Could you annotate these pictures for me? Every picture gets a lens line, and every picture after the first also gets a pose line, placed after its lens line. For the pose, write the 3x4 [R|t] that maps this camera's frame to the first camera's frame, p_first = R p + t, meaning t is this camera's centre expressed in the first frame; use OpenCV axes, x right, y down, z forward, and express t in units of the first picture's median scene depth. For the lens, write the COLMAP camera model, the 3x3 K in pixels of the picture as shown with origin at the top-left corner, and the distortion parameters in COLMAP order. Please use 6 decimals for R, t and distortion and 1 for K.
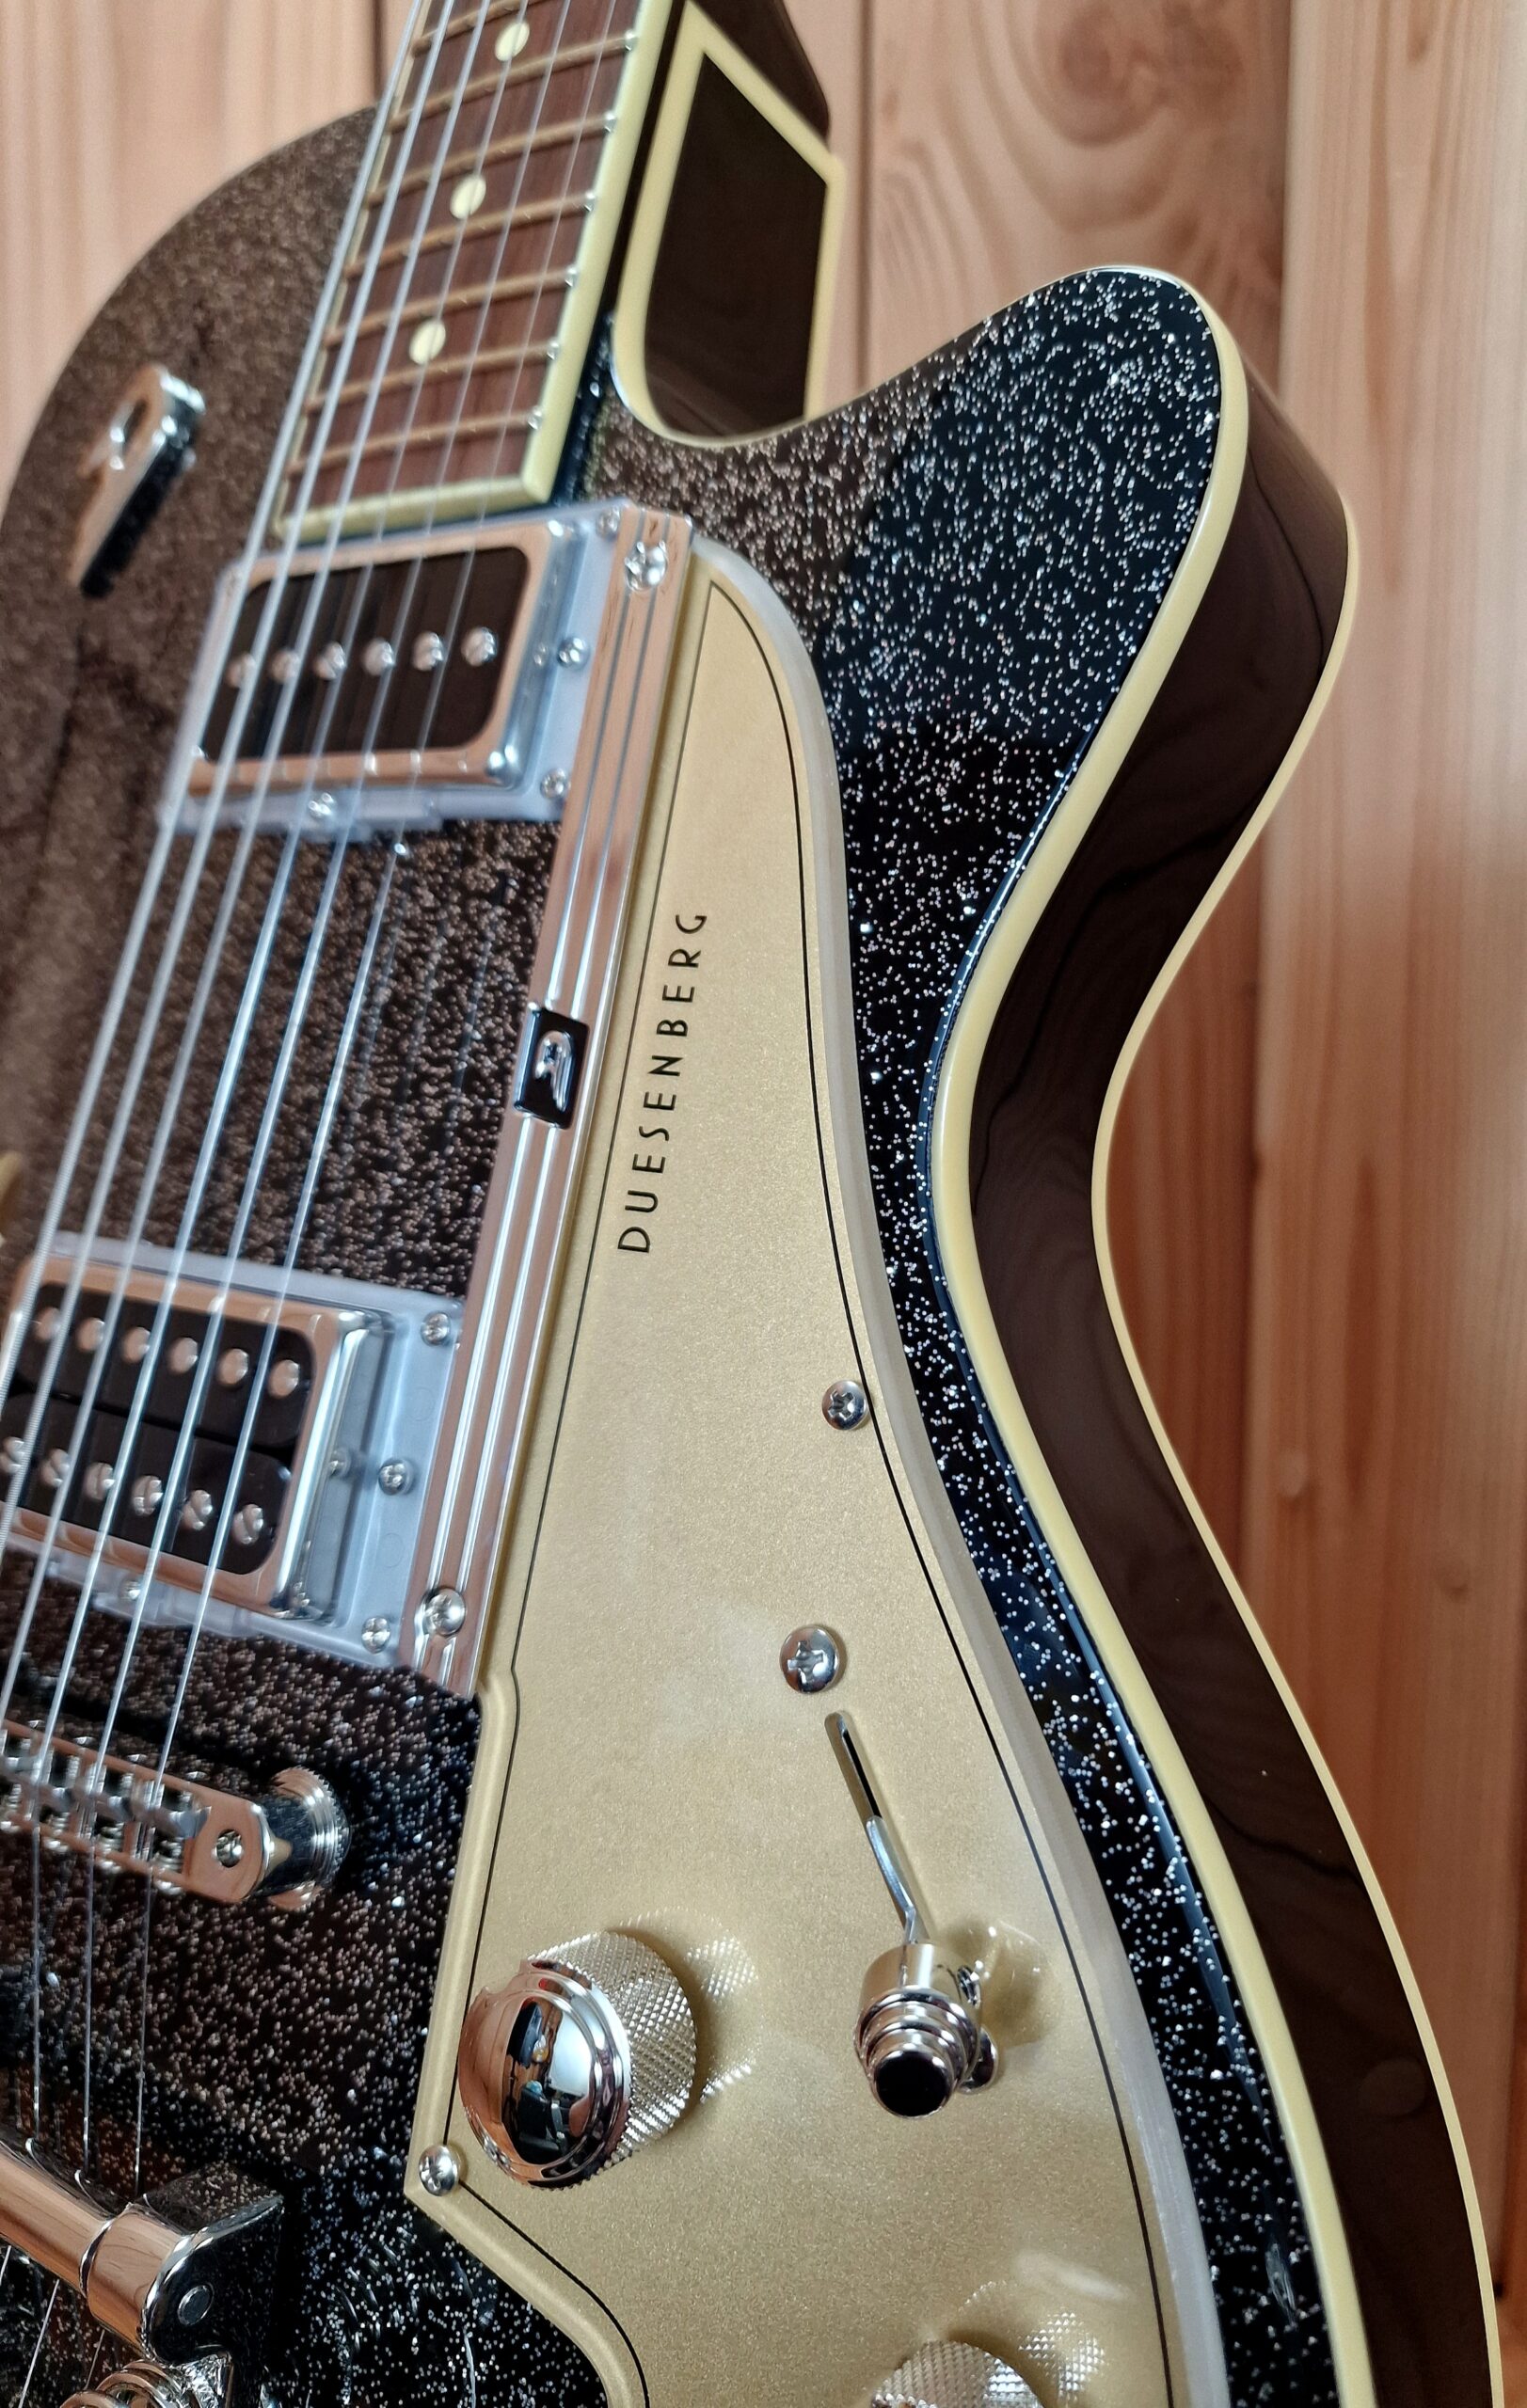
lens RADIAL K [[1688.0, 0, 936.6], [0, 1688.0, 1147.5], [0, 0, 1]] dist [0.022016, -0.034232]
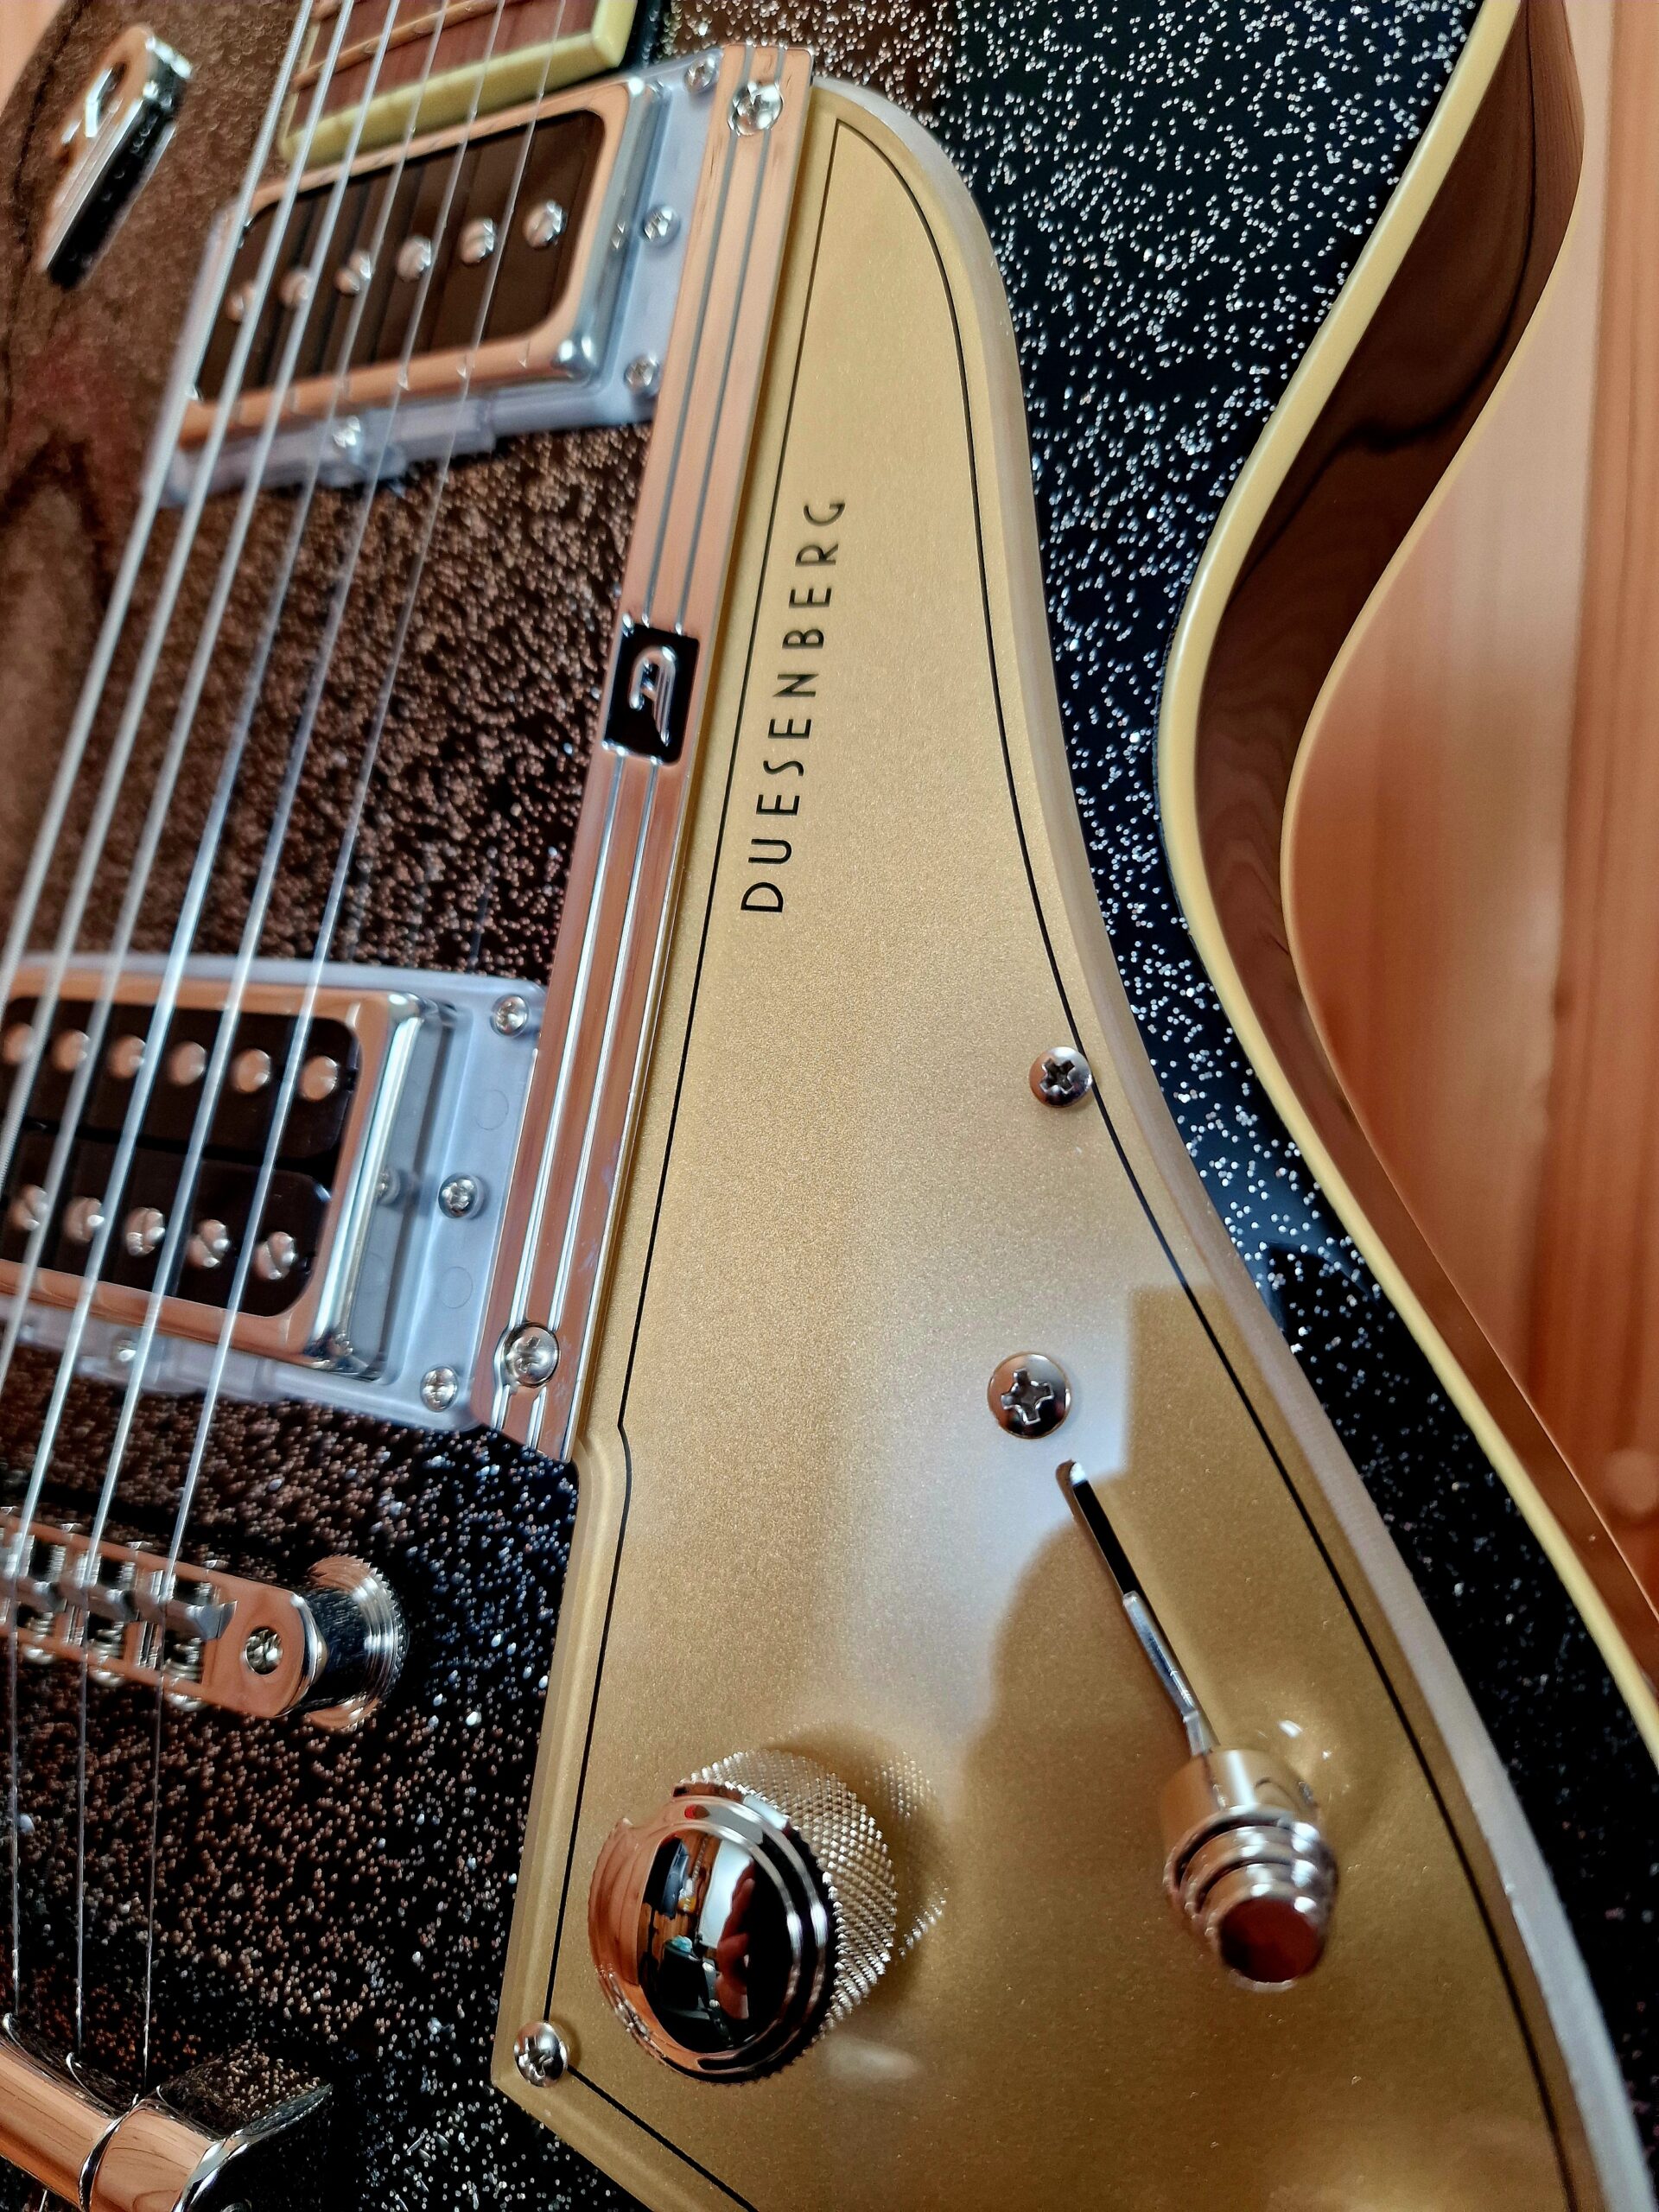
lens RADIAL K [[1494.7, 0, 829.5], [0, 1494.7, 1106.0], [0, 0, 1]] dist [0.000765, -0.019810]
pose [[0.999531, 0.000724, 0.030601, -0.166308], [-0.000959, 0.999970, 0.007658, 0.146537], [-0.030595, -0.007684, 0.999502, 0.283576]]
